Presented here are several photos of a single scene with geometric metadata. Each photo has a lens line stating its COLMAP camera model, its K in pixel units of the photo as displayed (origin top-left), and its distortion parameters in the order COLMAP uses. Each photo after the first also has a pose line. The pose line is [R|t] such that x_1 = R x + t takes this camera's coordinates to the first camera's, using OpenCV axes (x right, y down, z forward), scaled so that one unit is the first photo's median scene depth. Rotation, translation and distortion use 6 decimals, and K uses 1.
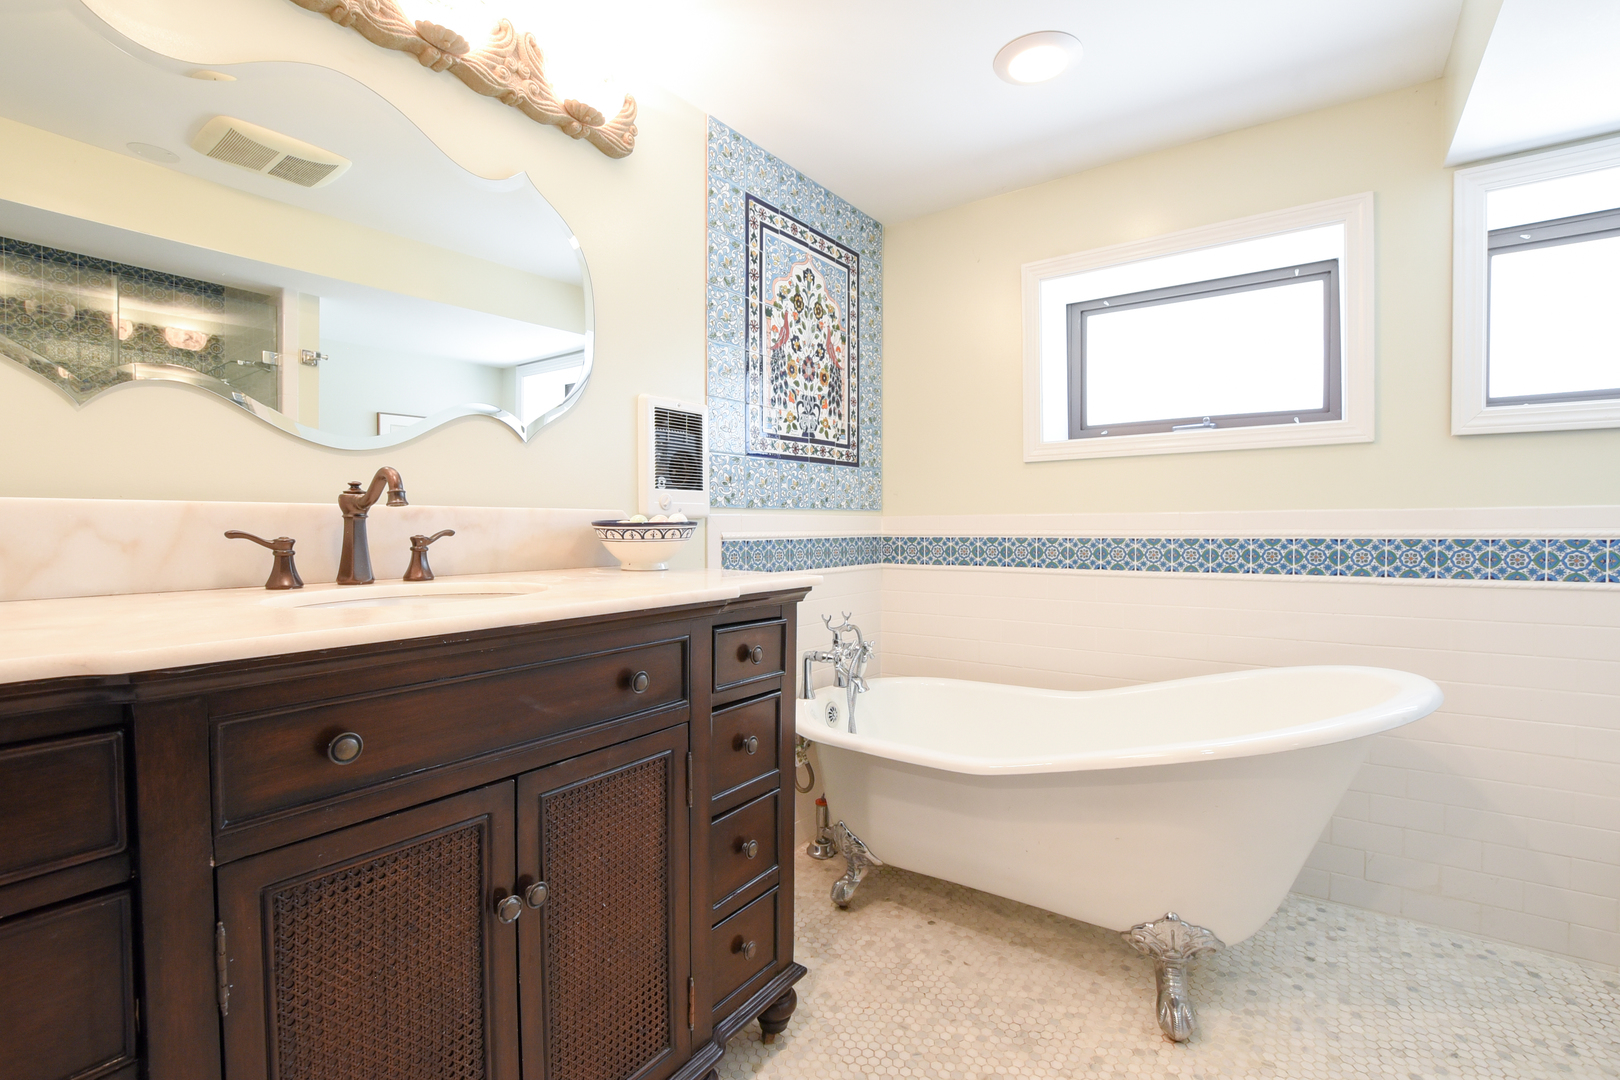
lens RADIAL K [[725.8, 0, 807.3], [0, 725.8, 537.4], [0, 0, 1]] dist [-0.029621, 0.004338]
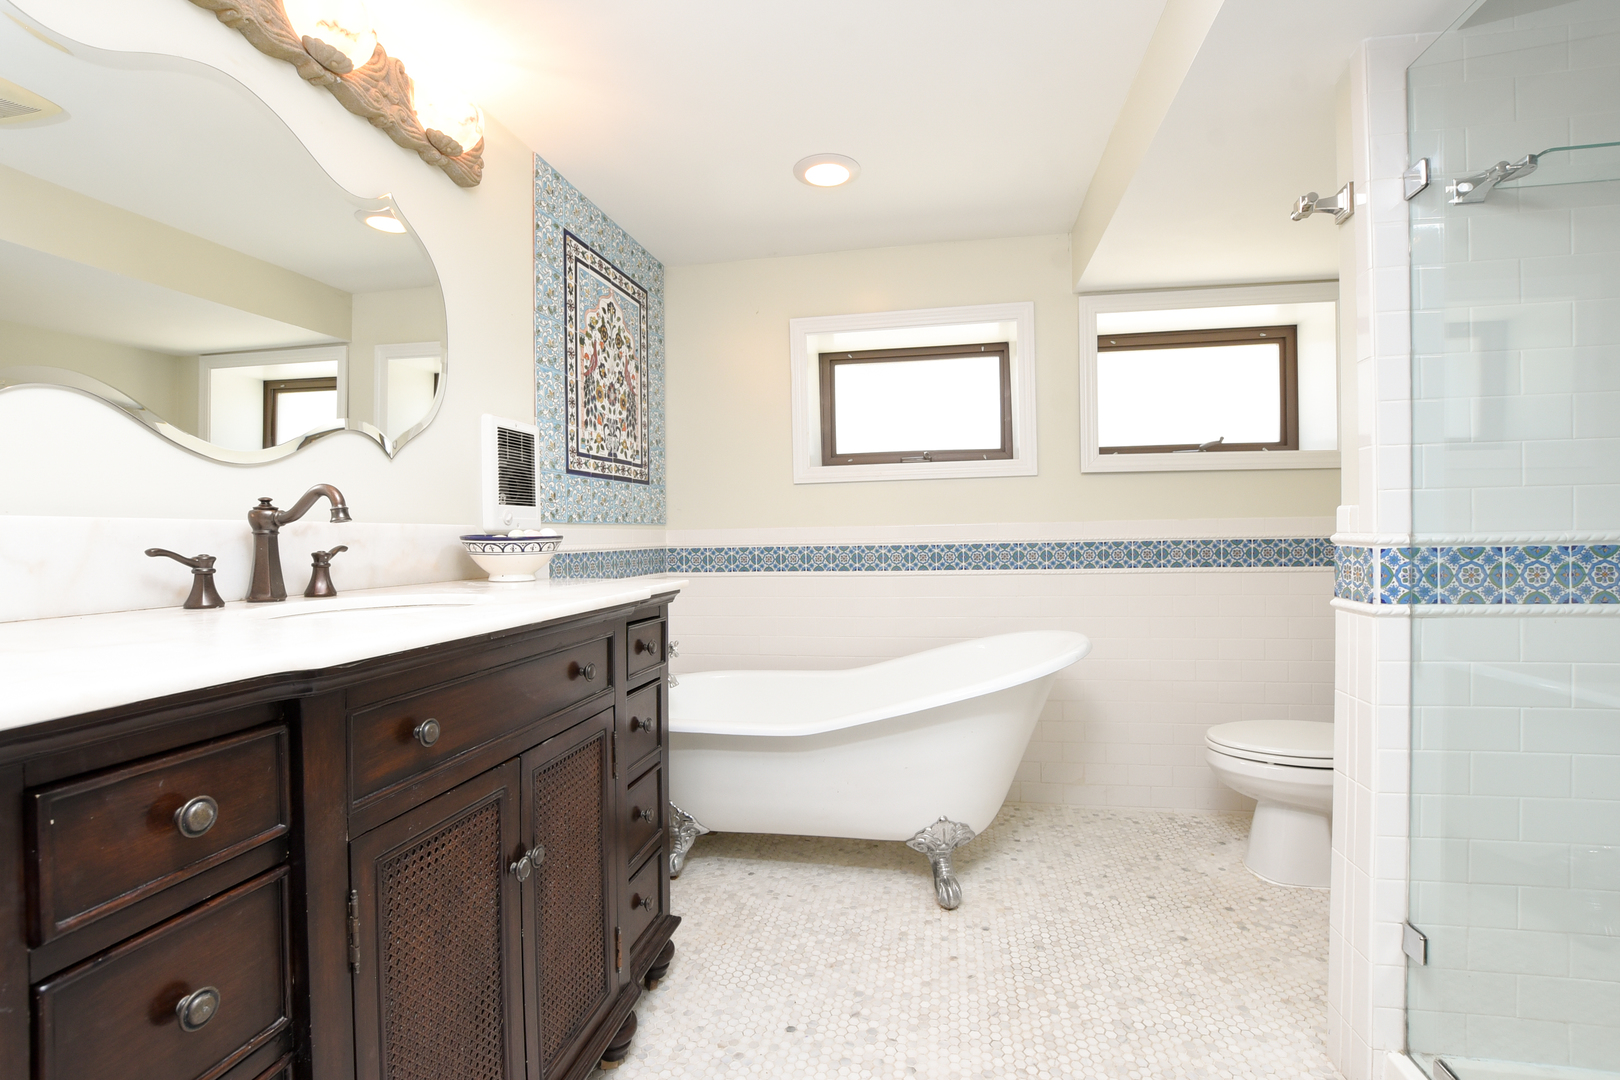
lens RADIAL K [[725.8, 0, 812.0], [0, 725.8, 533.5], [0, 0, 1]] dist [-0.029621, 0.004338]
pose [[0.907647, -0.008709, 0.419644, -0.248627], [0.018582, 0.999638, -0.019445, 0.003421], [-0.419323, 0.025447, 0.907480, -0.139795]]
